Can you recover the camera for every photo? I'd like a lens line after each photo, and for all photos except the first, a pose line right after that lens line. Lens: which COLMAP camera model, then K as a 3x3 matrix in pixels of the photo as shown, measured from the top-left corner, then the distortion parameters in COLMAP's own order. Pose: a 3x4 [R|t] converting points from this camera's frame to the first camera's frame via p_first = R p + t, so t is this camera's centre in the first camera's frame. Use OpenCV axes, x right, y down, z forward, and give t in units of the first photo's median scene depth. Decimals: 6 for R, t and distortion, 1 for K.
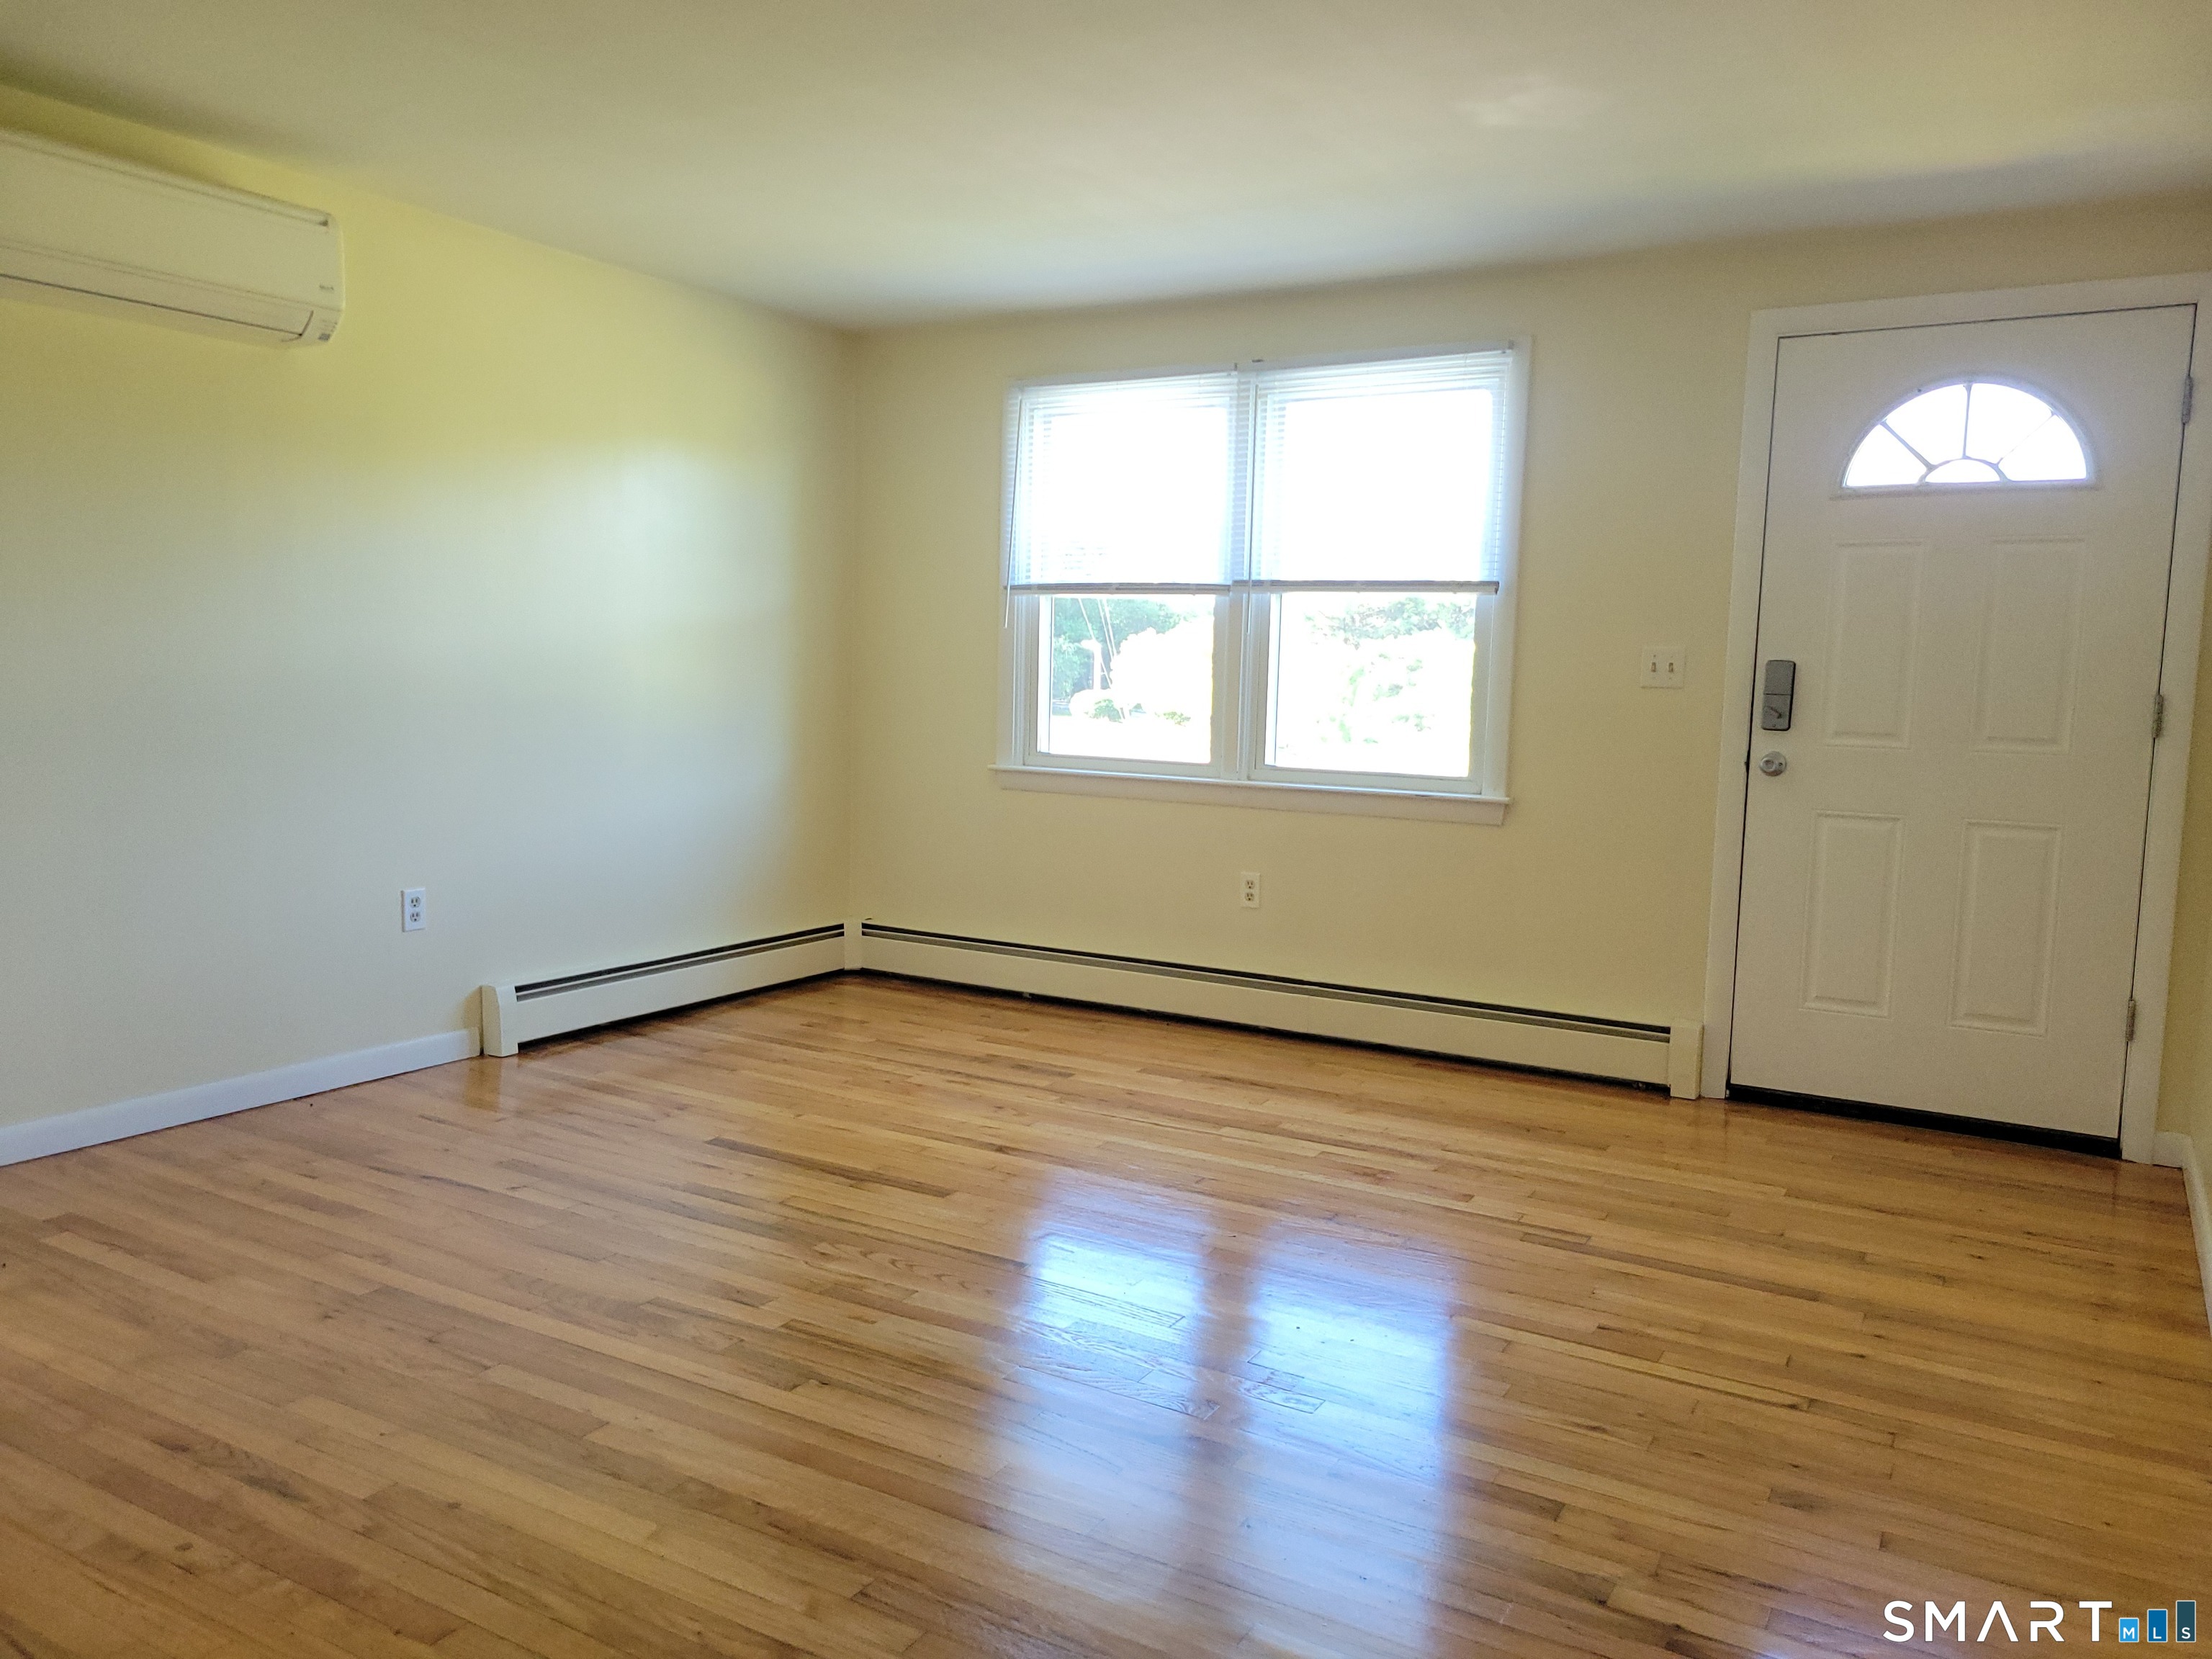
lens RADIAL K [[1658.5, 0, 1116.1], [0, 1658.5, 841.6], [0, 0, 1]] dist [0.029471, -0.000981]
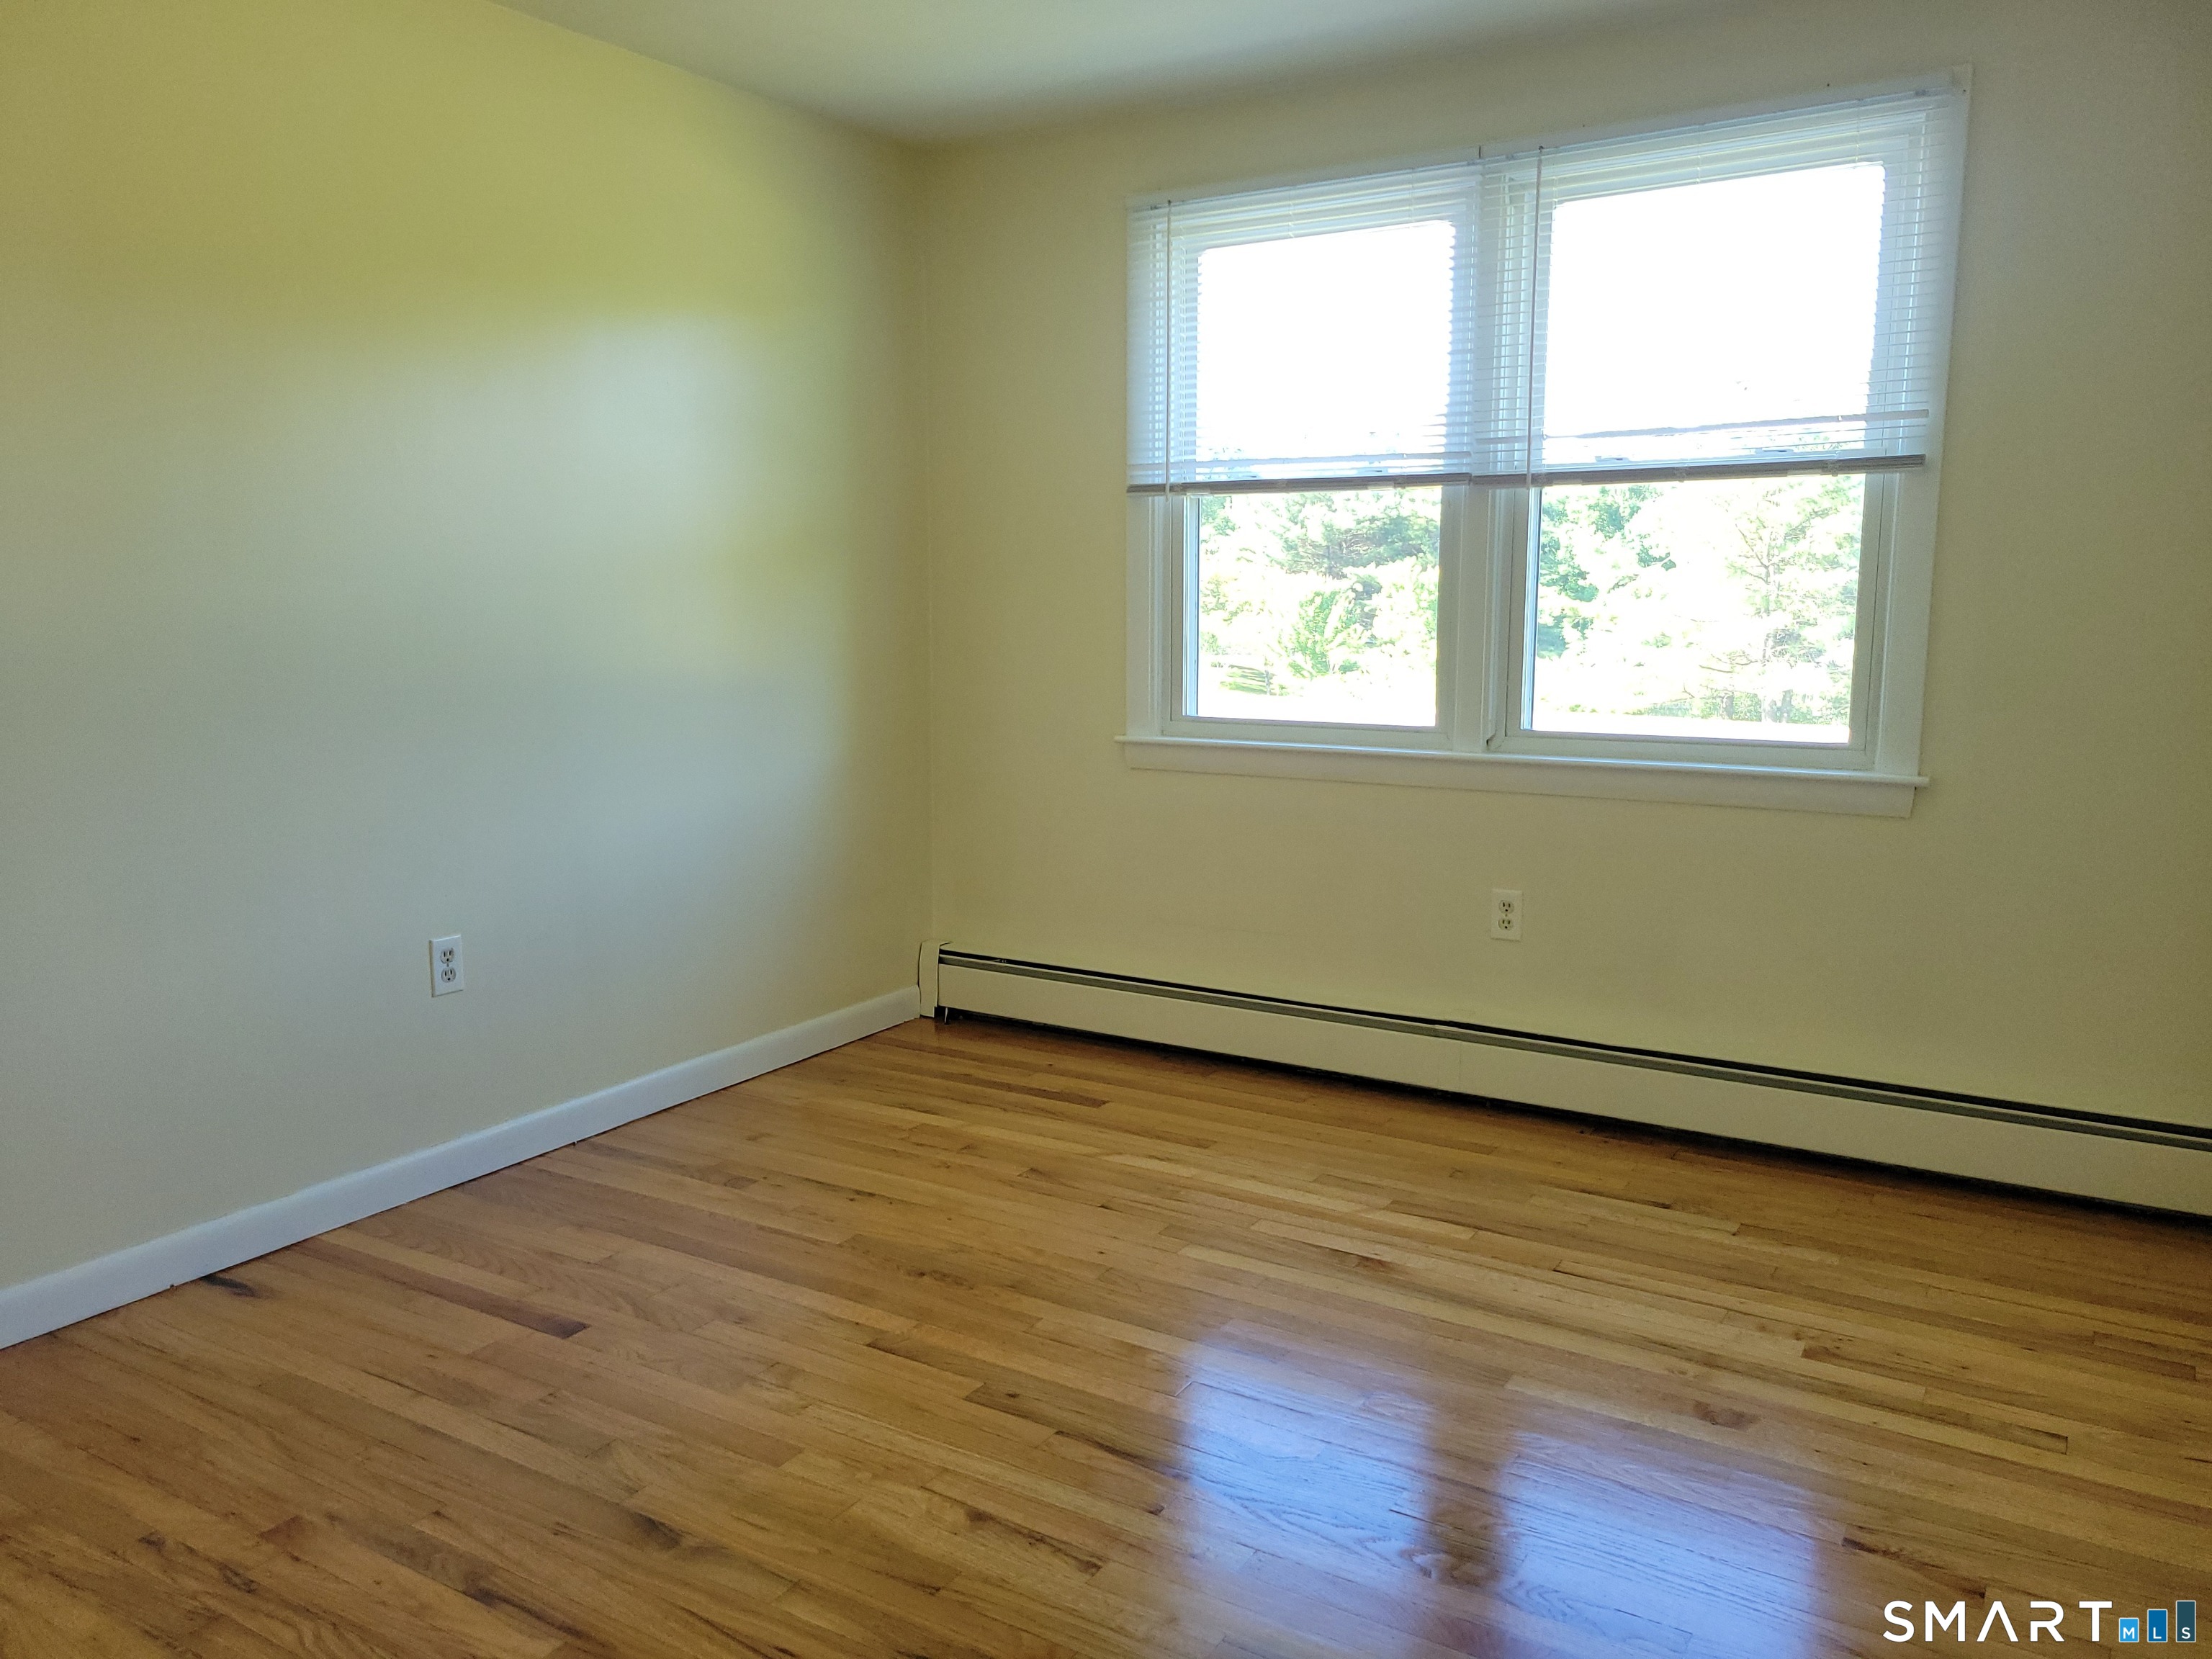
lens RADIAL K [[1658.5, 0, 1117.9], [0, 1658.5, 749.0], [0, 0, 1]] dist [0.029471, -0.000981]
pose [[0.999708, -0.019065, -0.014863, -0.075507], [0.018856, 0.999723, -0.014102, -0.035620], [0.015128, 0.013817, 0.999790, 0.332483]]
